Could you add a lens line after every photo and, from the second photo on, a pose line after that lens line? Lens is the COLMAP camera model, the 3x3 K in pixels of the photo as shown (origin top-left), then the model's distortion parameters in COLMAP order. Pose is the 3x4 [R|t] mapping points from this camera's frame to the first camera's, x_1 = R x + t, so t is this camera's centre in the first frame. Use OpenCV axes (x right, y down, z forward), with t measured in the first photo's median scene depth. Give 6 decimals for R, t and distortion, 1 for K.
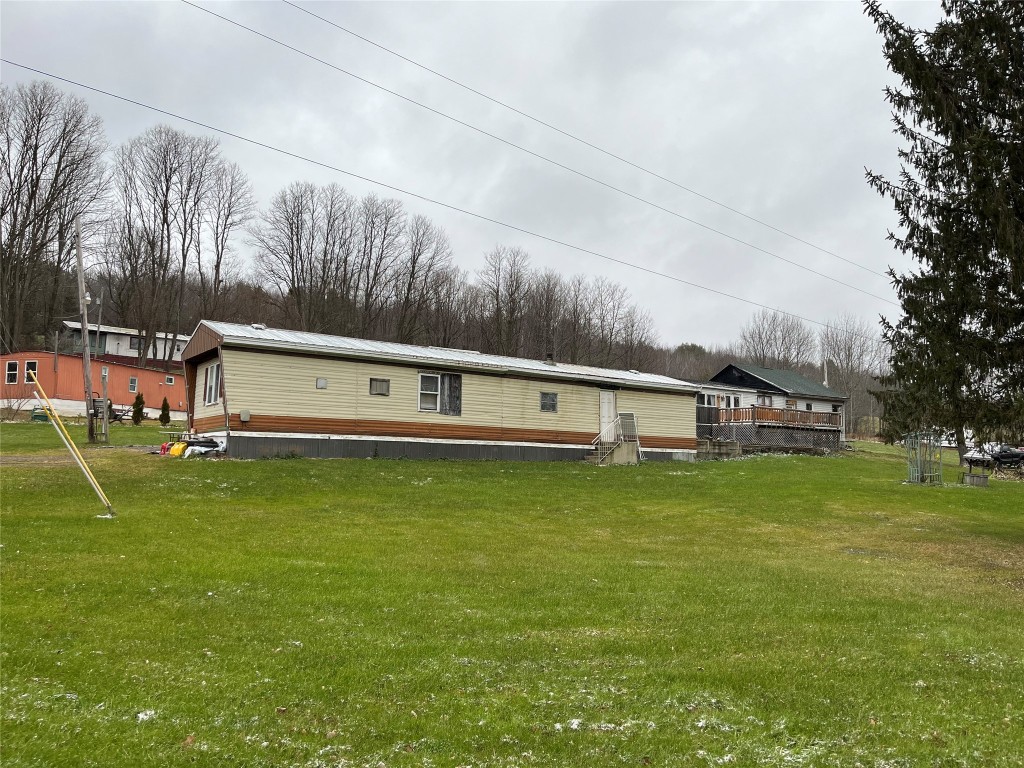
lens RADIAL K [[775.7, 0, 512.0], [0, 775.7, 384.0], [0, 0, 1]] dist [0.003730, -0.000125]
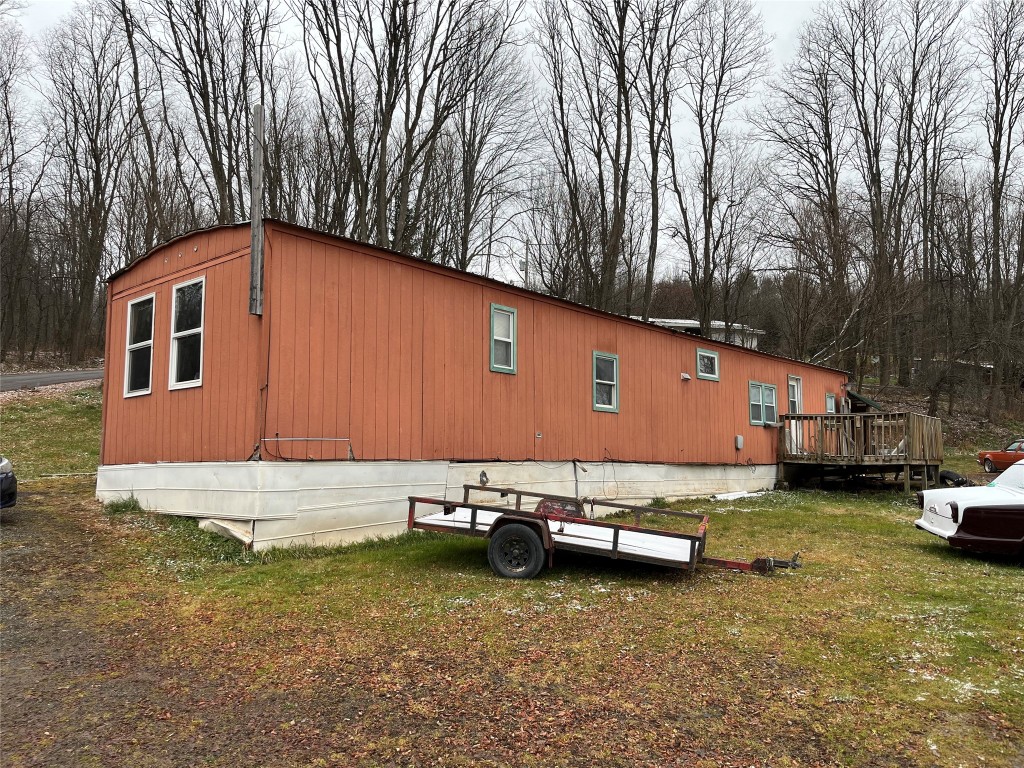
lens RADIAL K [[775.7, 0, 512.0], [0, 775.7, 384.0], [0, 0, 1]] dist [0.003730, -0.000125]
pose [[0.861195, -0.057736, -0.504985, -0.385100], [0.052565, 0.998317, -0.024496, 0.006530], [0.505550, -0.005448, 0.862780, 0.762038]]
